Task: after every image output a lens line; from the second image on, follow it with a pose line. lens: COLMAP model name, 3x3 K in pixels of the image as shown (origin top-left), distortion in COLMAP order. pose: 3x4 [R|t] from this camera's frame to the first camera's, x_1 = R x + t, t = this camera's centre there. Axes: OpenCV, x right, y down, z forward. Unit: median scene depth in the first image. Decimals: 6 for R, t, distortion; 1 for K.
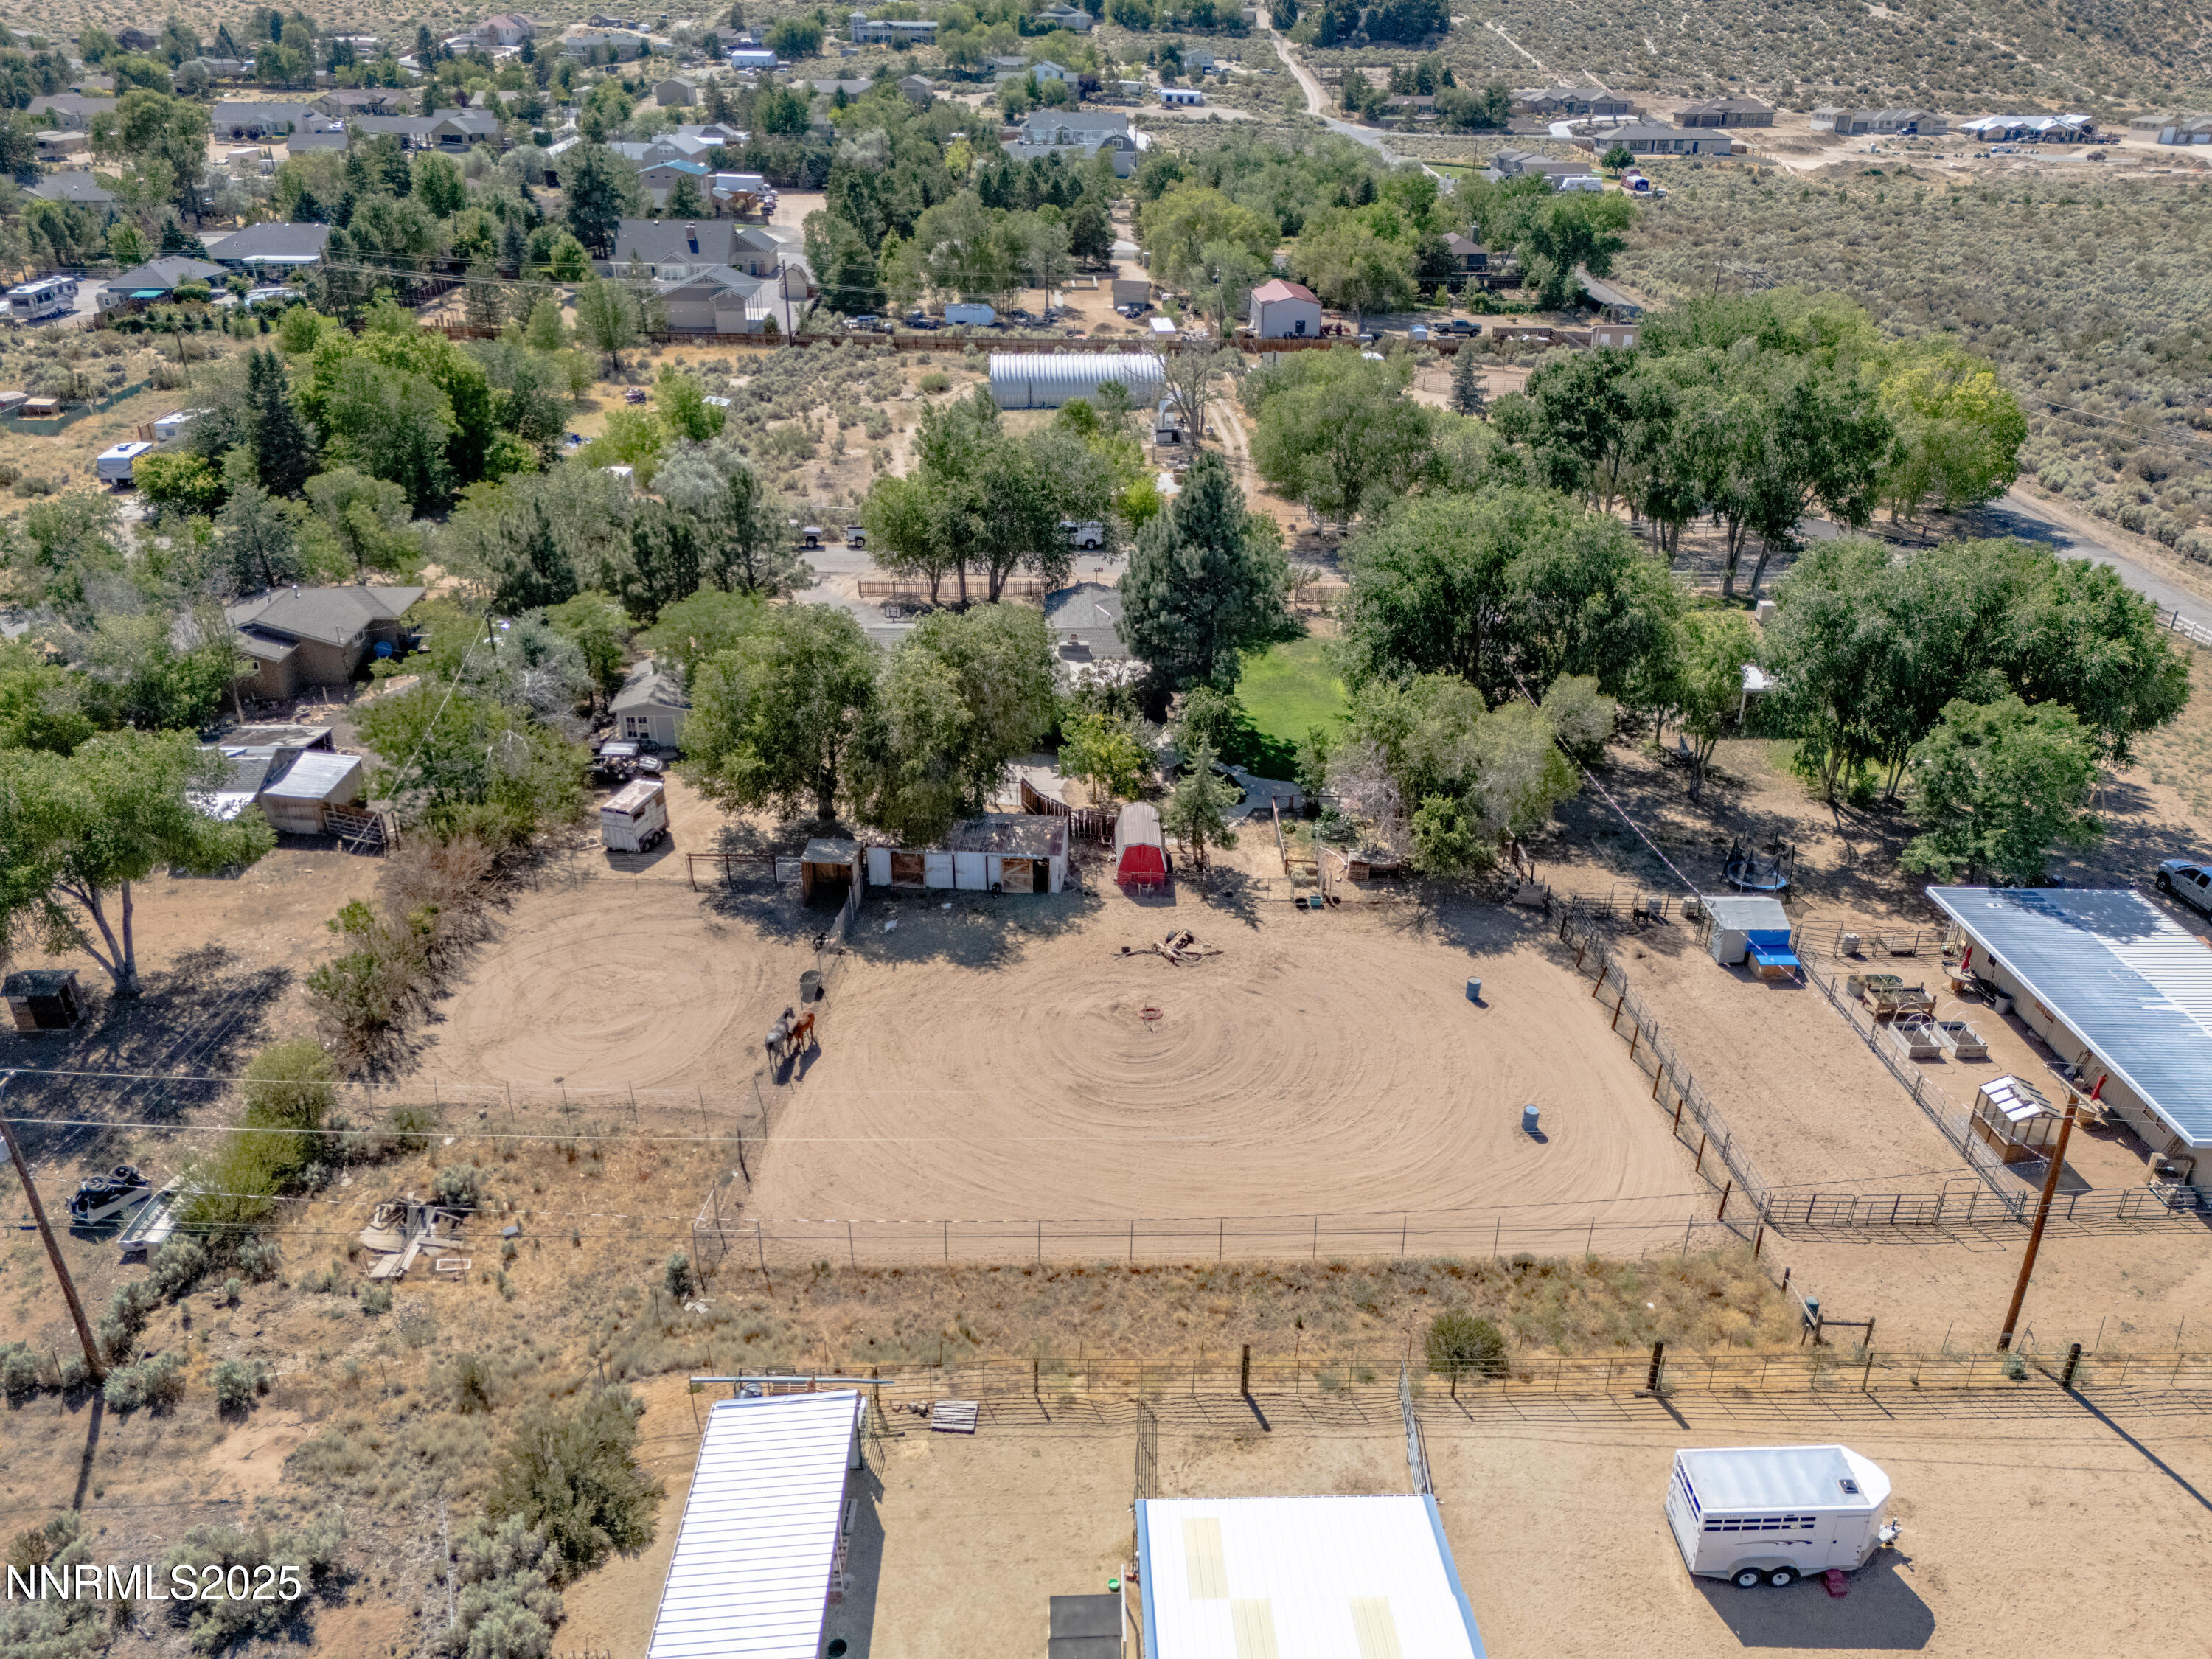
lens RADIAL K [[1622.4, 0, 1111.9], [0, 1622.4, 817.9], [0, 0, 1]] dist [0.090728, -0.086398]
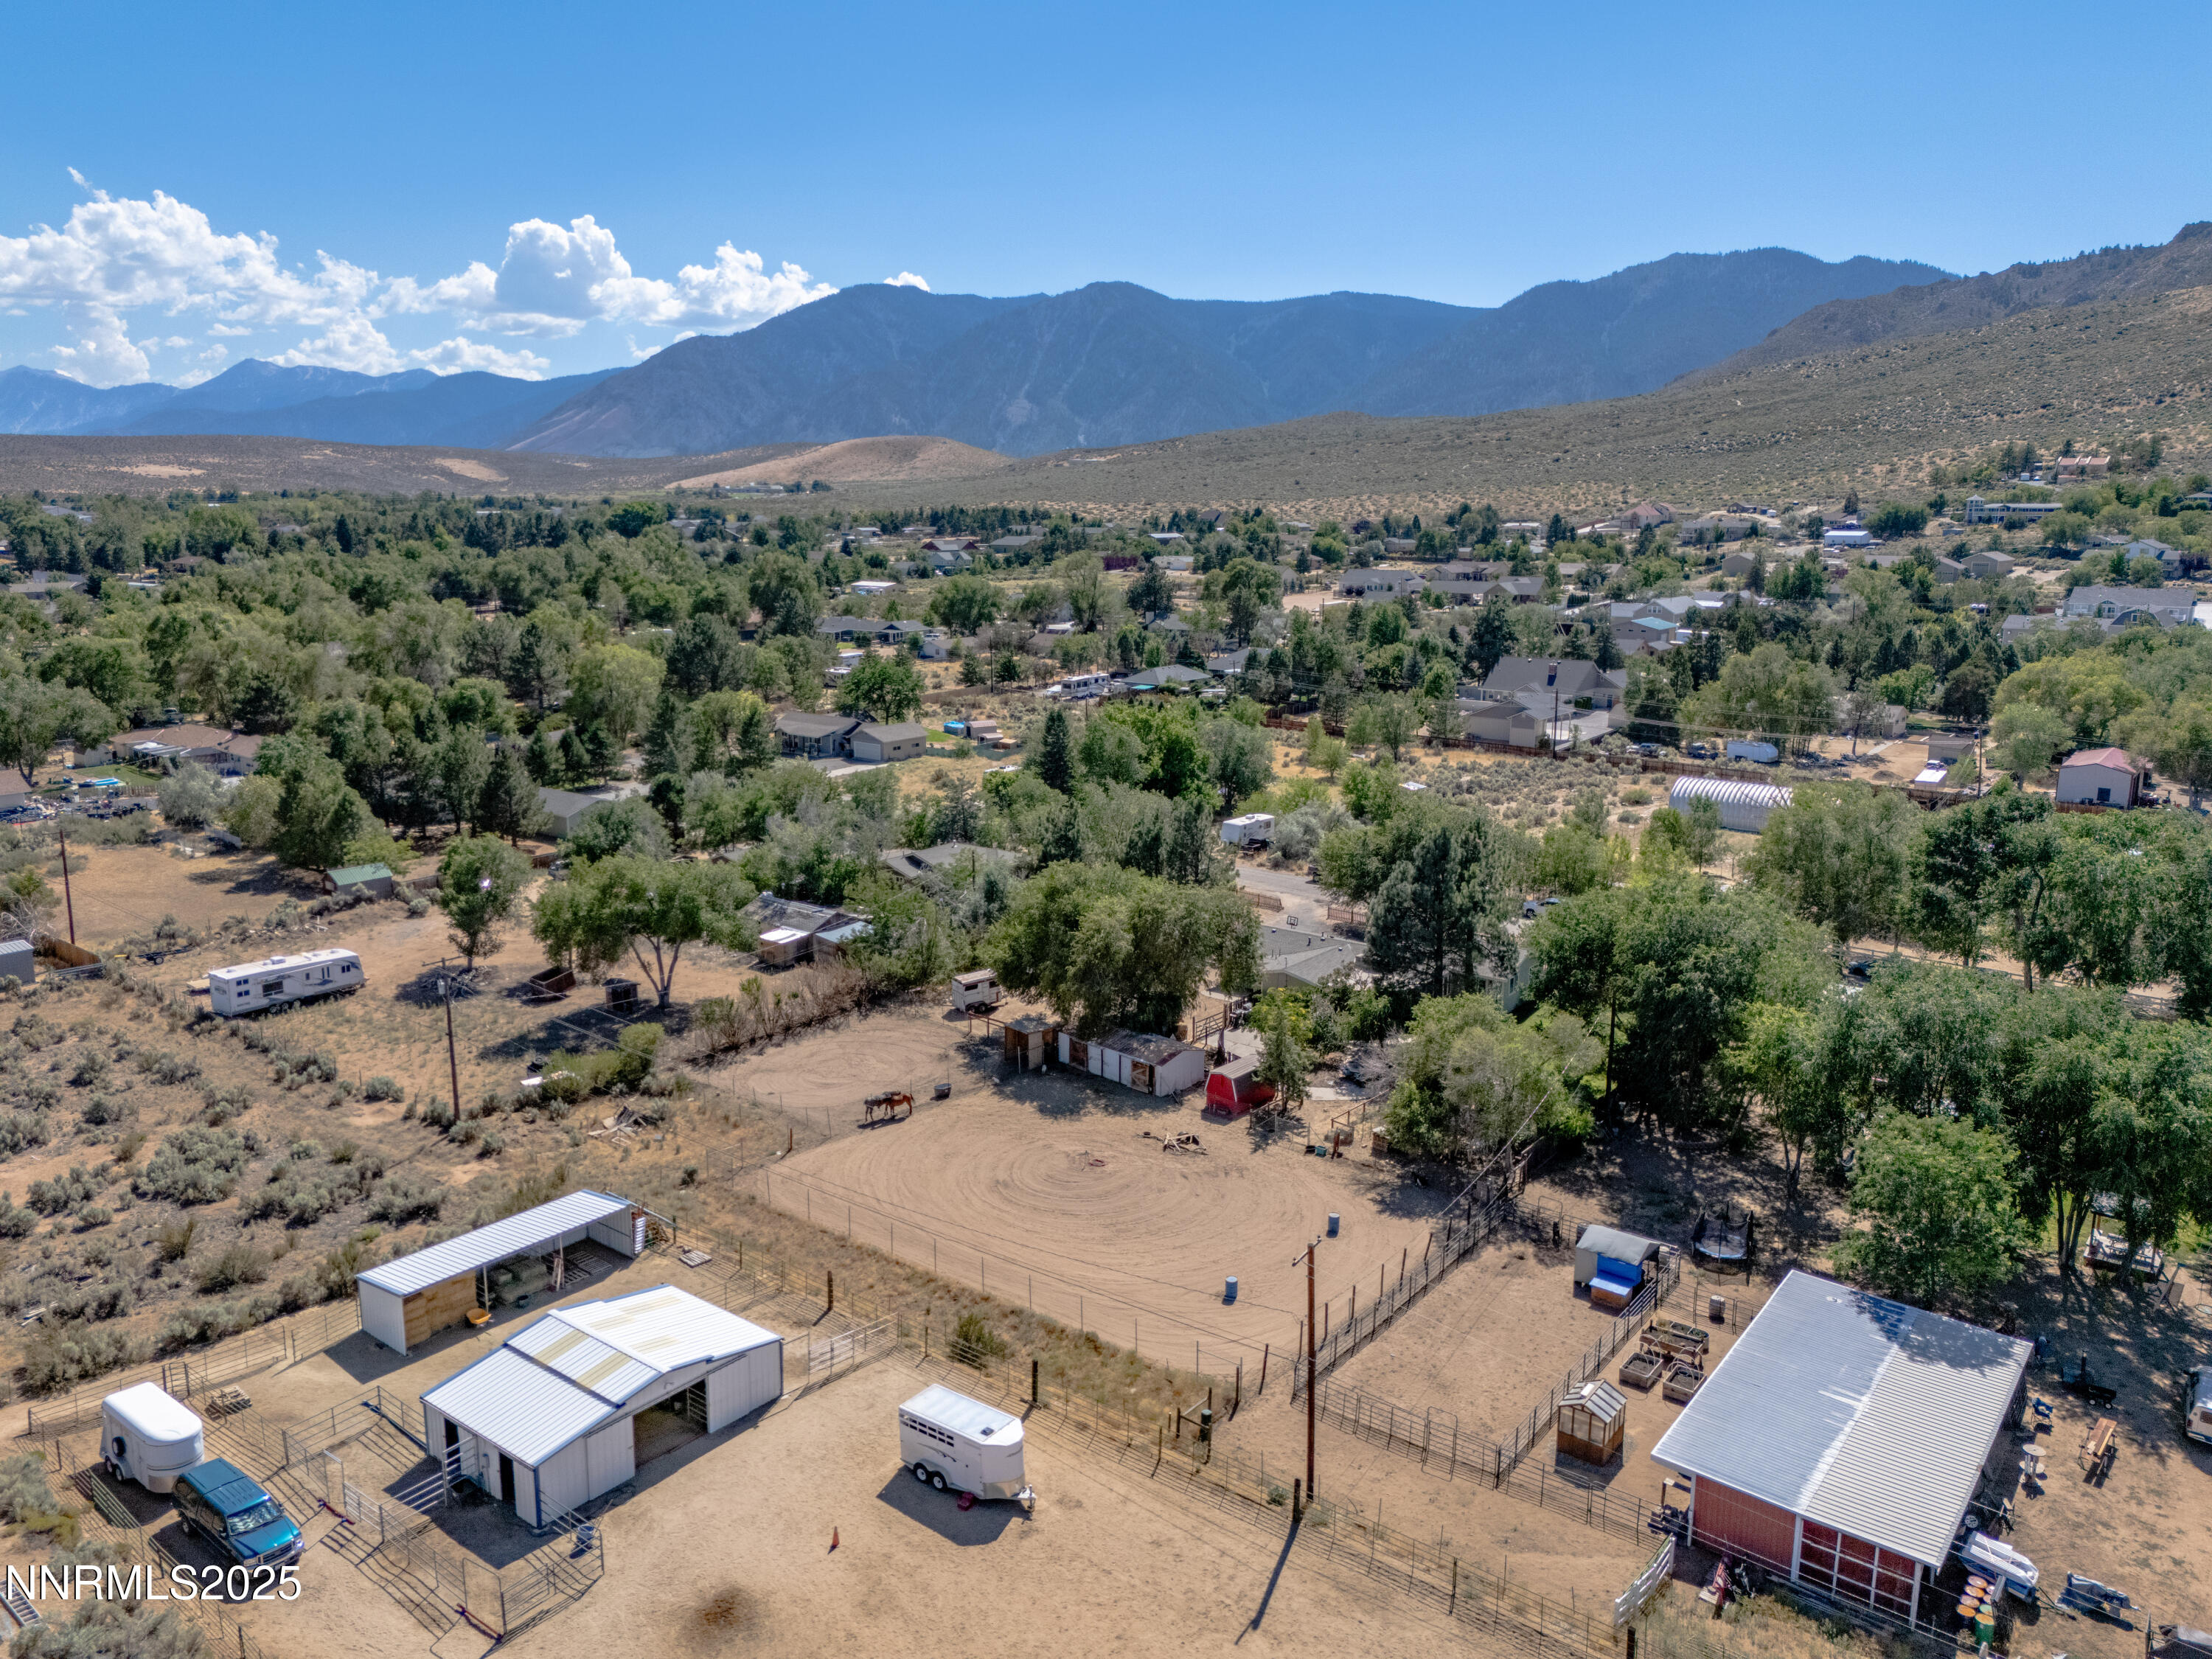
lens RADIAL K [[1627.5, 0, 1110.5], [0, 1627.5, 838.7], [0, 0, 1]] dist [0.093874, -0.091845]
pose [[0.766953, 0.126520, -0.629107, 0.513609], [-0.279446, 0.948381, -0.149946, 0.039626], [0.577662, 0.290803, 0.762719, -0.063058]]
